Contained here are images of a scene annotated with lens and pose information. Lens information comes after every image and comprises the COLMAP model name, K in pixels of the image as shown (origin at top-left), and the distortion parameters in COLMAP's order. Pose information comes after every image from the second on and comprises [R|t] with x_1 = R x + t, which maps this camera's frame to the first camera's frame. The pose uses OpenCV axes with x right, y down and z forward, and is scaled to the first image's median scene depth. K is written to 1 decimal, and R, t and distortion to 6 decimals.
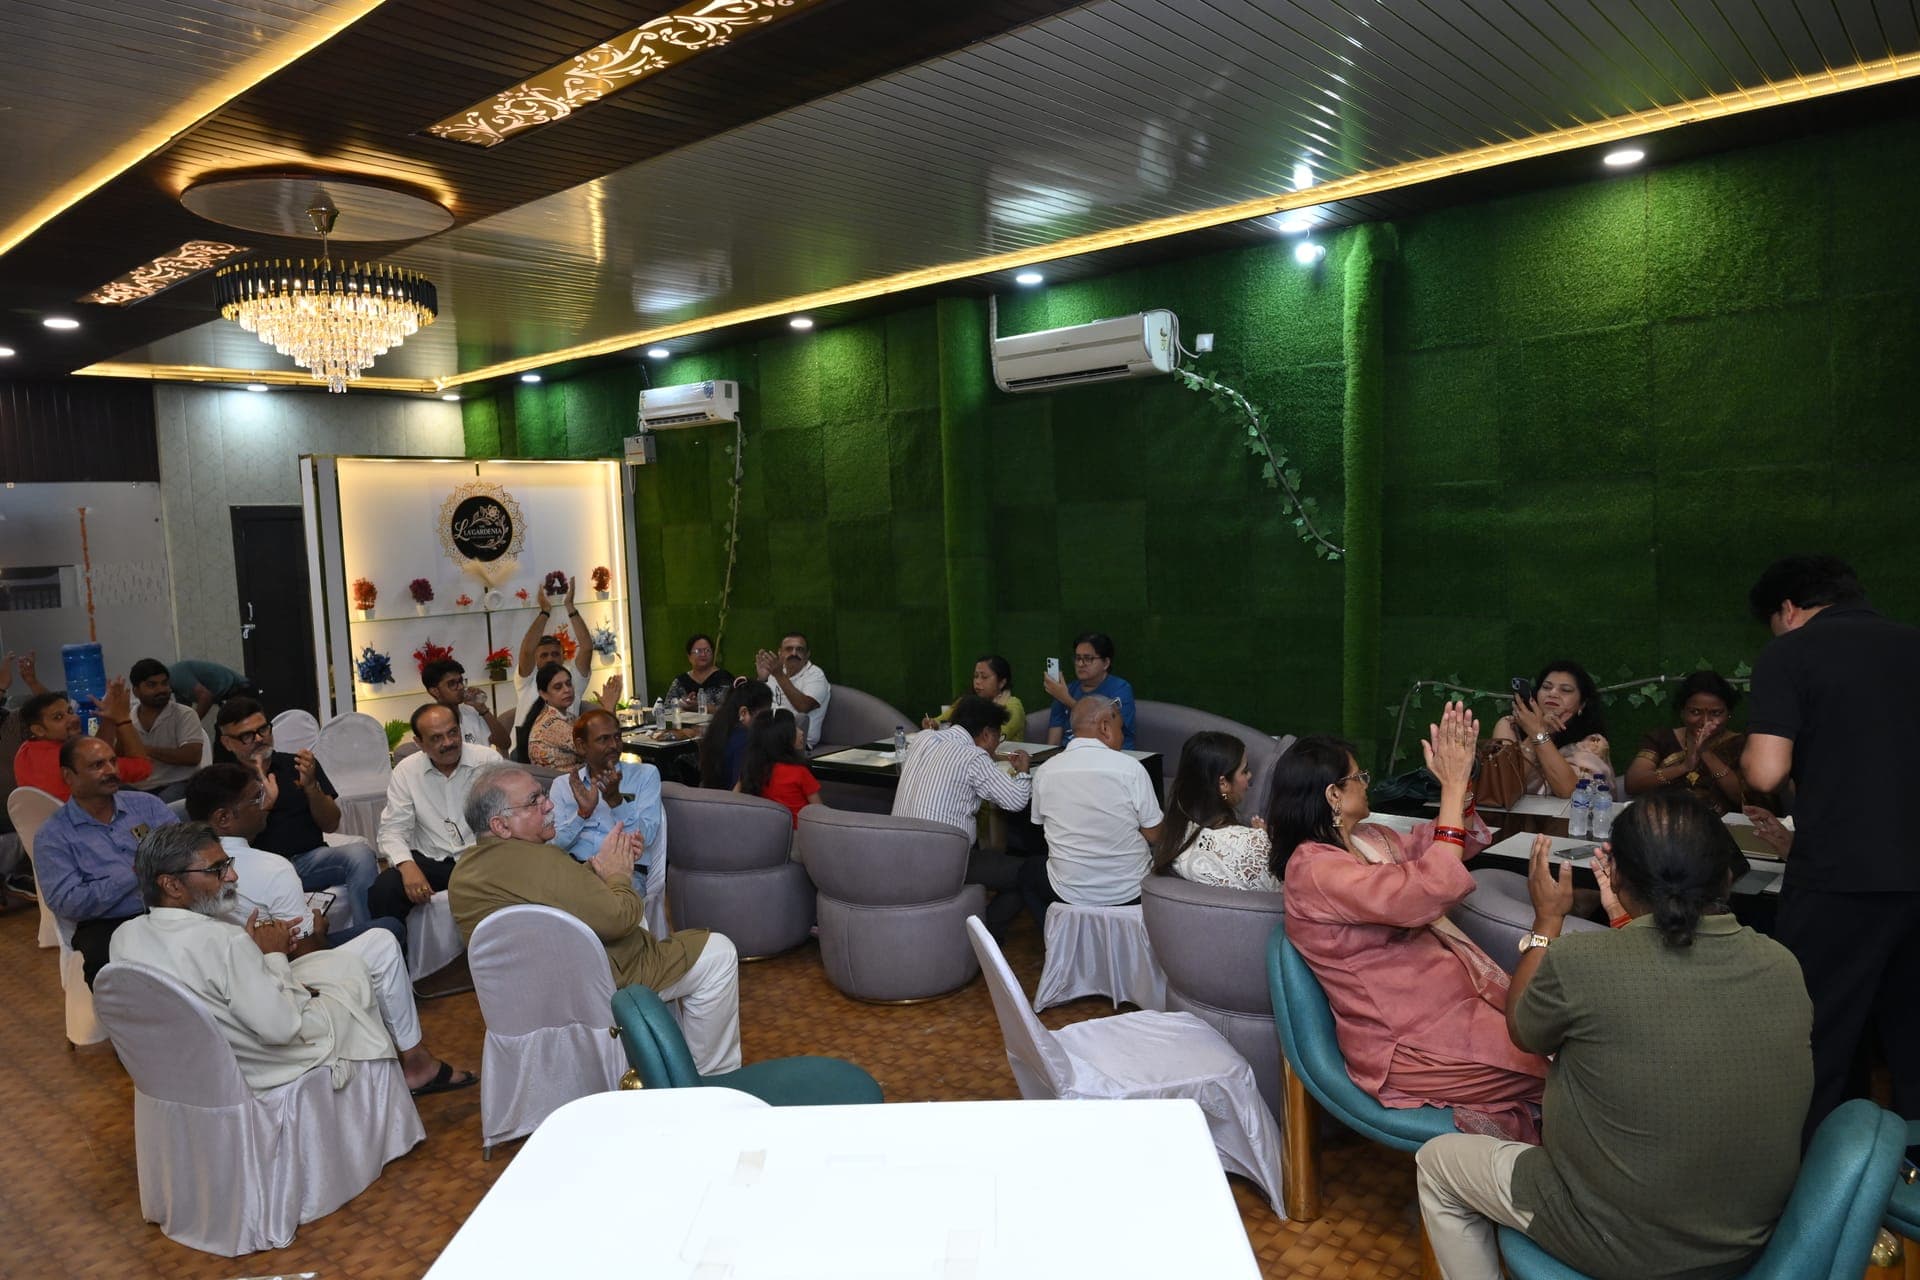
lens RADIAL K [[1297.5, 0, 960.0], [0, 1297.5, 640.0], [0, 0, 1]] dist [-0.007564, 0.001449]
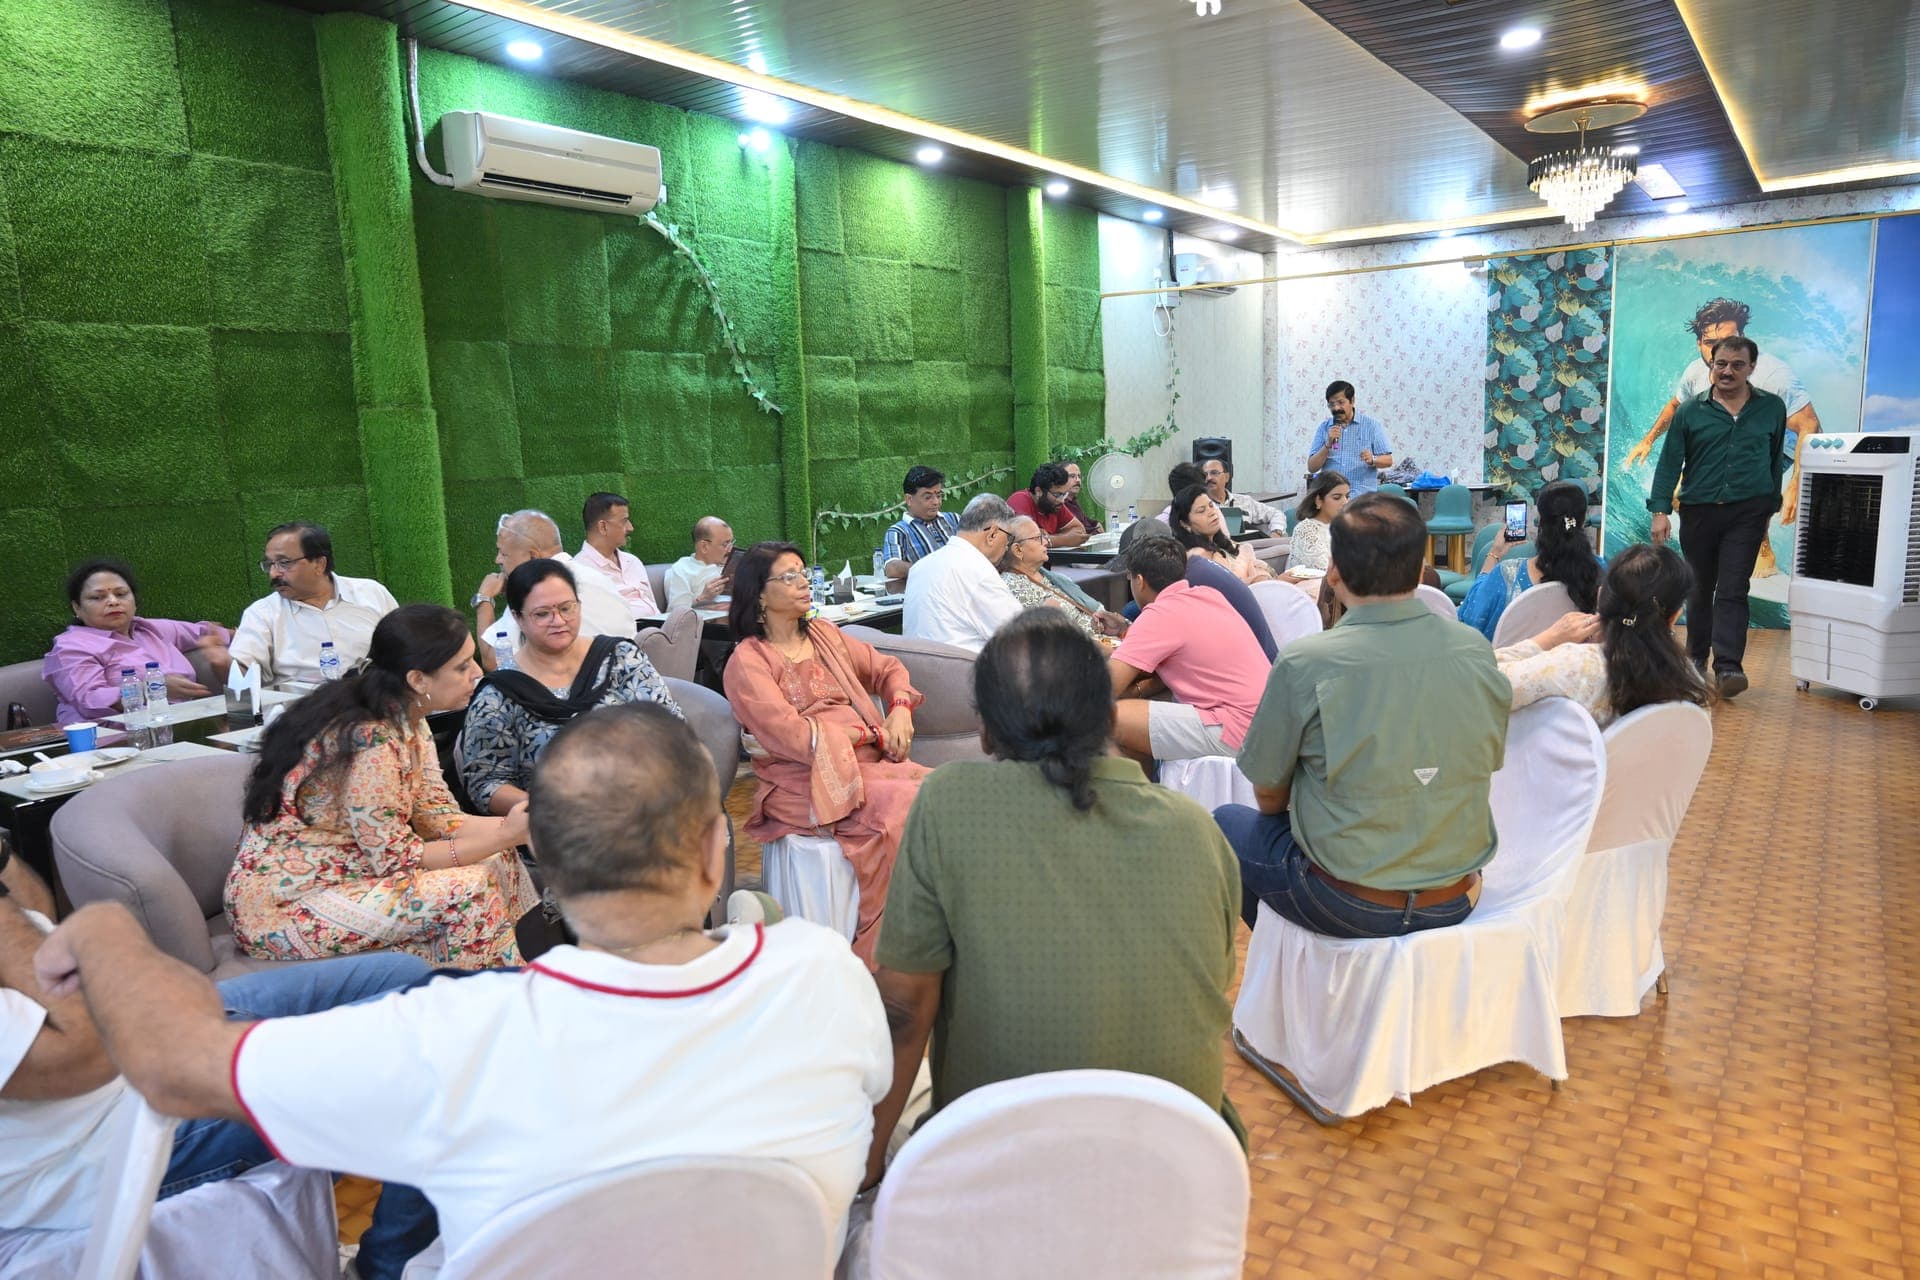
lens RADIAL K [[1297.5, 0, 960.0], [0, 1297.5, 640.0], [0, 0, 1]] dist [-0.007564, 0.001449]
pose [[-0.115719, -0.179053, 0.977010, -0.778740], [0.044900, 0.981670, 0.185226, -0.063675], [-0.992267, 0.065302, -0.105558, 0.842379]]
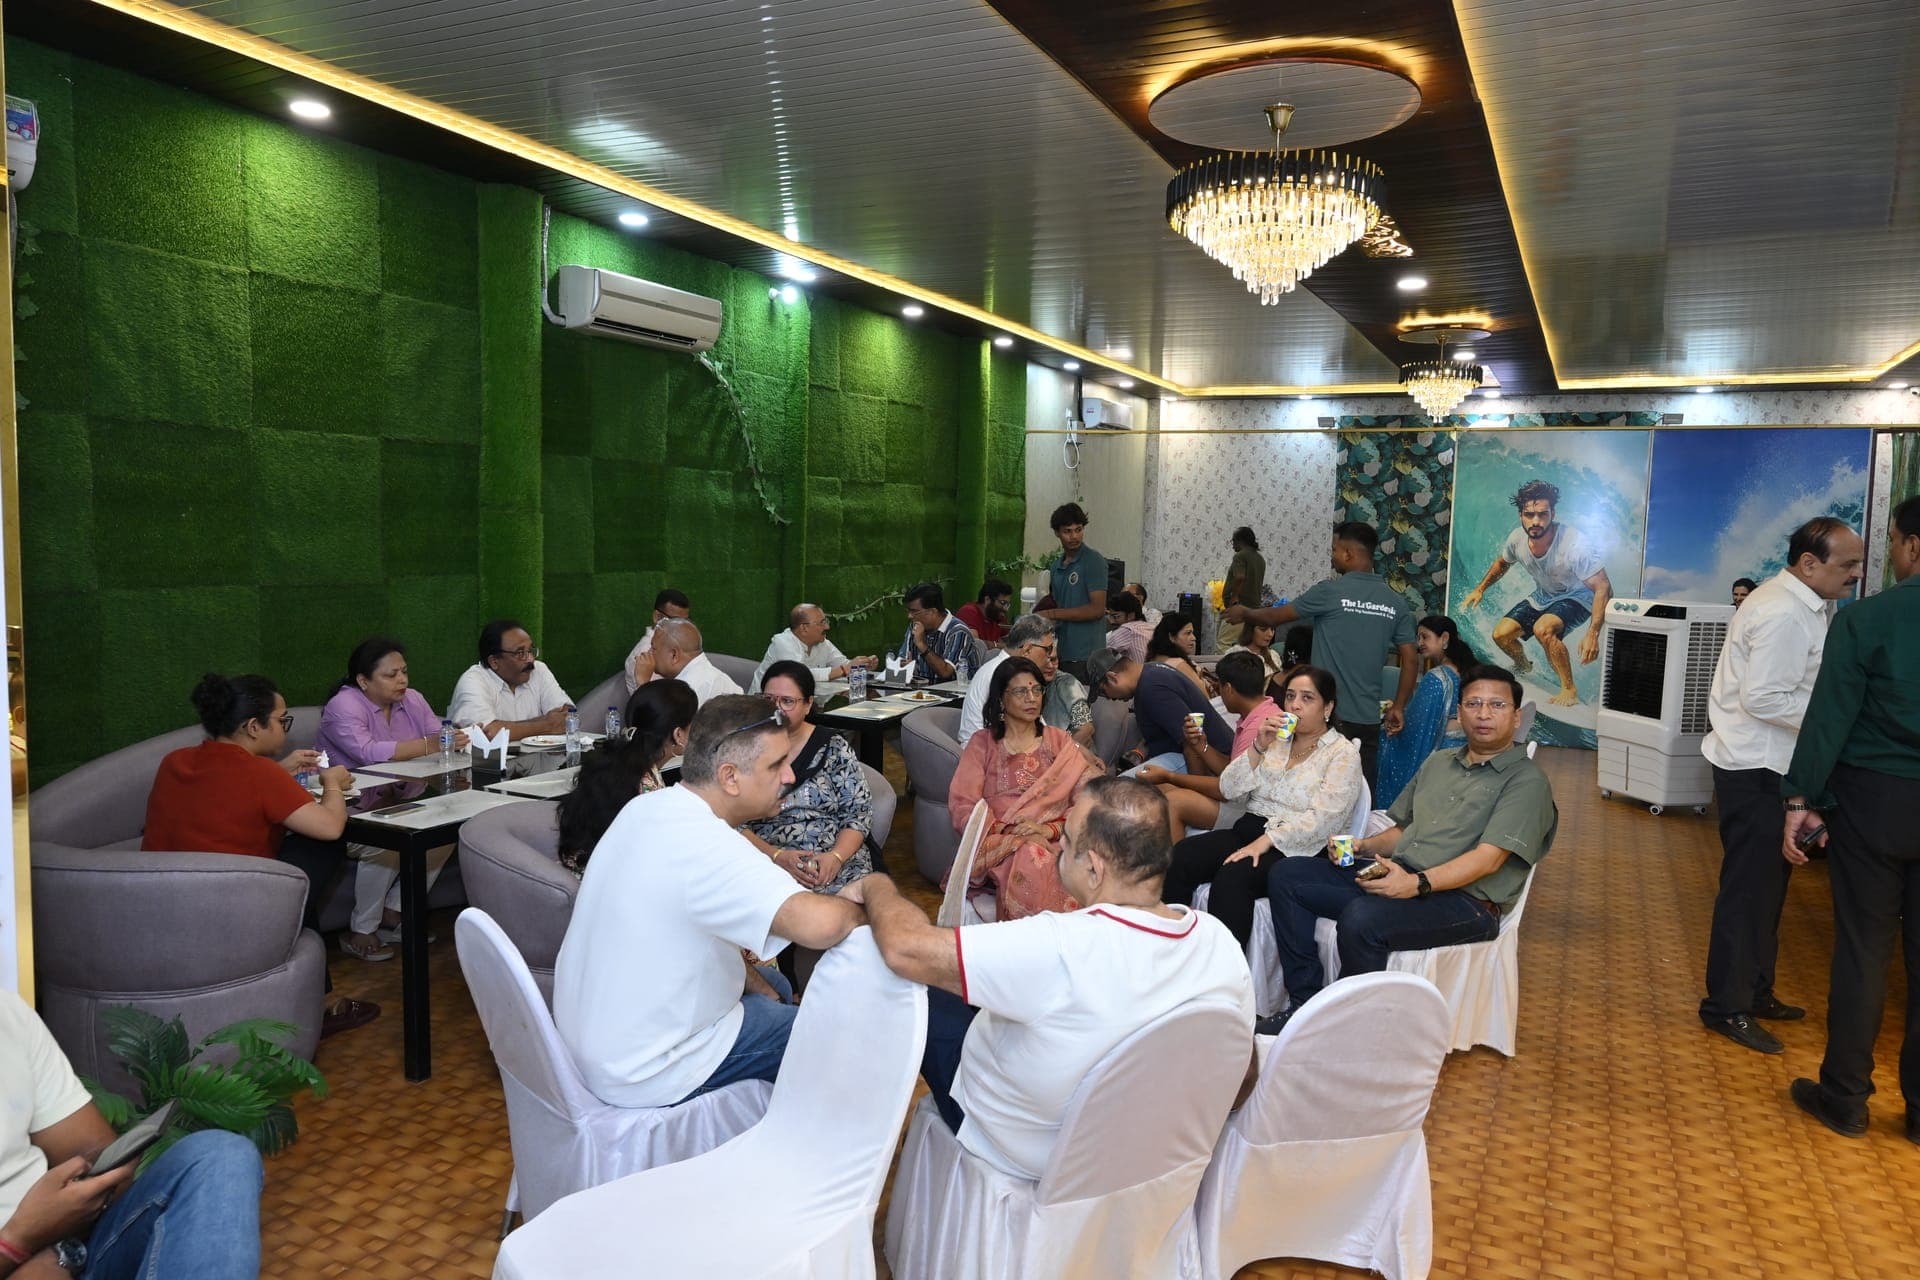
lens RADIAL K [[1311.3, 0, 969.4], [0, 1311.3, 603.8], [0, 0, 1]] dist [-0.005112, 0.001917]
pose [[-0.261595, -0.095312, 0.960460, -0.913770], [-0.025933, 0.995447, 0.091721, -0.096915], [-0.964829, -0.000914, -0.262876, 1.008103]]
